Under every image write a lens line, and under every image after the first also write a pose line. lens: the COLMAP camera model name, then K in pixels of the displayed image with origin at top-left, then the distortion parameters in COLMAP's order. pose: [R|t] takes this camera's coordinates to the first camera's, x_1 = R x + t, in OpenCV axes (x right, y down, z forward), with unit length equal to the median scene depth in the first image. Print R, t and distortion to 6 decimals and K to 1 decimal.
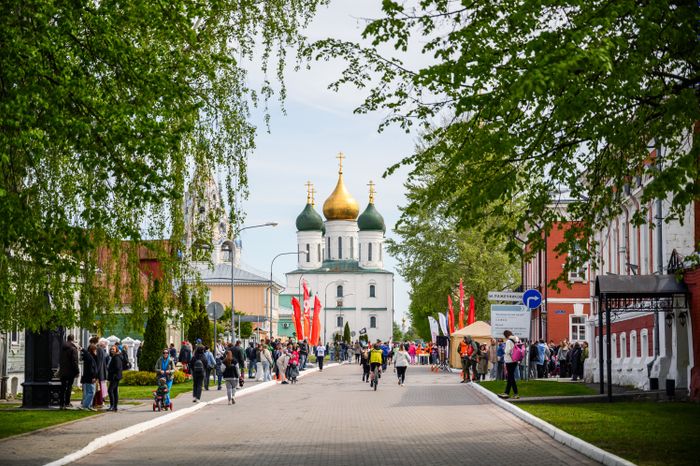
lens RADIAL K [[1415.8, 0, 349.9], [0, 1415.8, 233.4], [0, 0, 1]] dist [-0.008212, 0.000000]
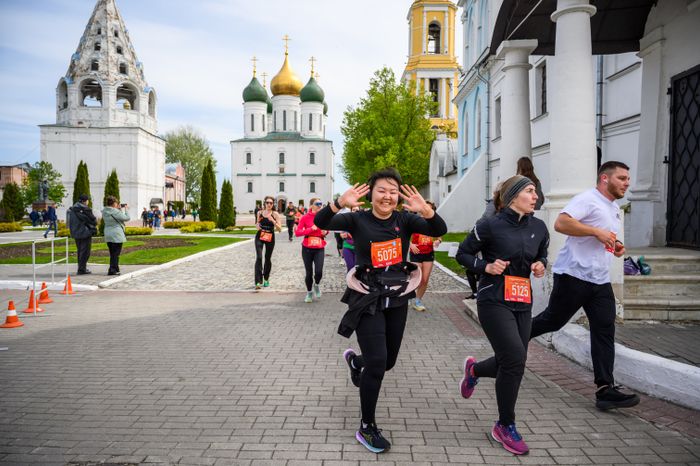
lens RADIAL K [[525.6, 0, 350.0], [0, 525.6, 231.5], [0, 0, 1]] dist [0.002311, 0.000216]
pose [[0.999219, 0.005814, 0.039072, 0.028869], [-0.010467, 0.992723, 0.119968, 0.047111], [-0.038090, -0.120284, 0.992009, 0.593518]]
